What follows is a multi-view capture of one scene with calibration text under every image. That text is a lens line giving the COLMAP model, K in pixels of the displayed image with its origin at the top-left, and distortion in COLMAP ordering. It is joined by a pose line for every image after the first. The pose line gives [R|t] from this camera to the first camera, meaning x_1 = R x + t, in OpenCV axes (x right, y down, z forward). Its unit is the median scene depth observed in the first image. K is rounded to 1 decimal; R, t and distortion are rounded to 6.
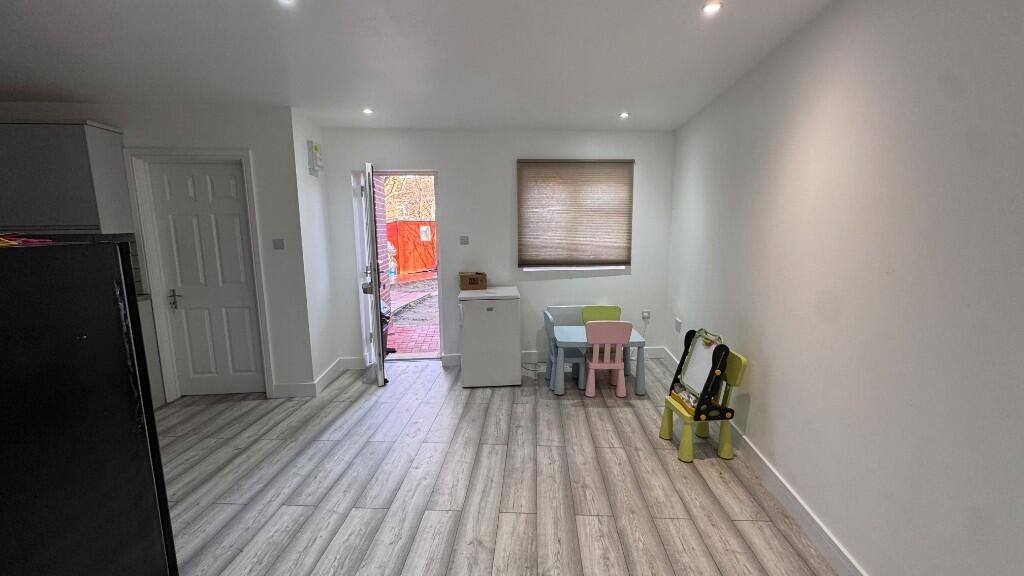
lens RADIAL K [[407.0, 0, 511.3], [0, 407.0, 289.5], [0, 0, 1]] dist [-0.000069, -0.000578]
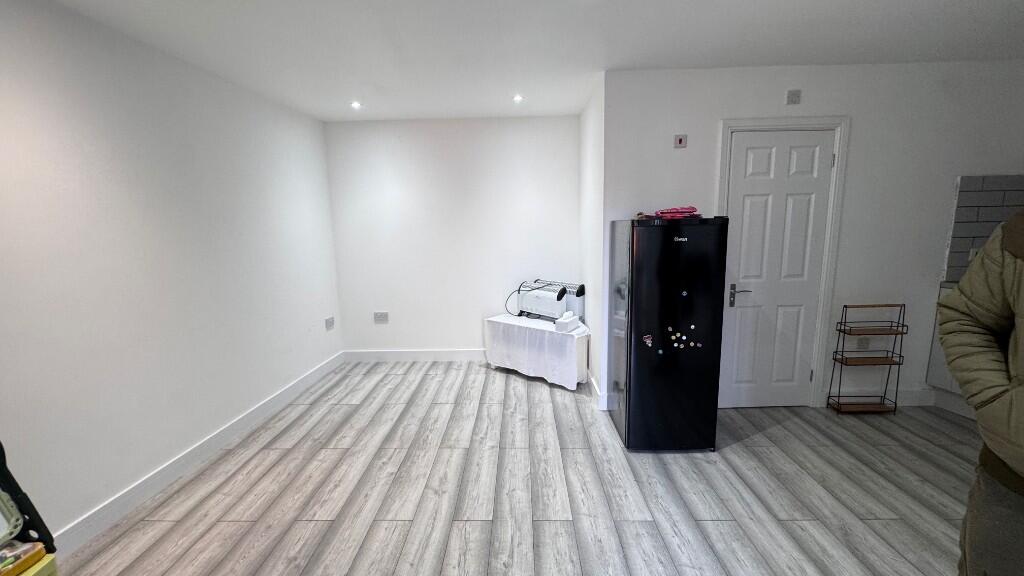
lens RADIAL K [[407.0, 0, 510.7], [0, 407.0, 285.9], [0, 0, 1]] dist [-0.000069, -0.000578]
pose [[-0.999012, 0.033966, -0.028665, -0.220503], [0.023722, 0.952901, 0.302353, -0.222131], [0.037585, 0.301374, -0.952765, 1.556448]]
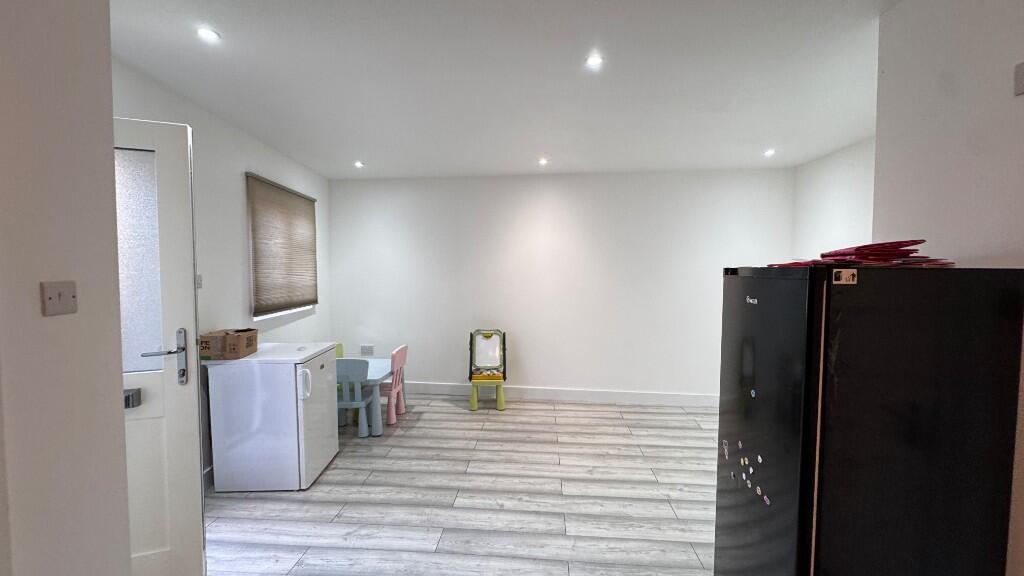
lens RADIAL K [[407.0, 0, 510.2], [0, 407.0, 287.1], [0, 0, 1]] dist [-0.000069, -0.000578]
pose [[0.020332, -0.035200, 0.999173, -1.256900], [0.149403, 0.988266, 0.031776, -0.111381], [-0.988567, 0.148633, 0.025352, 0.931084]]
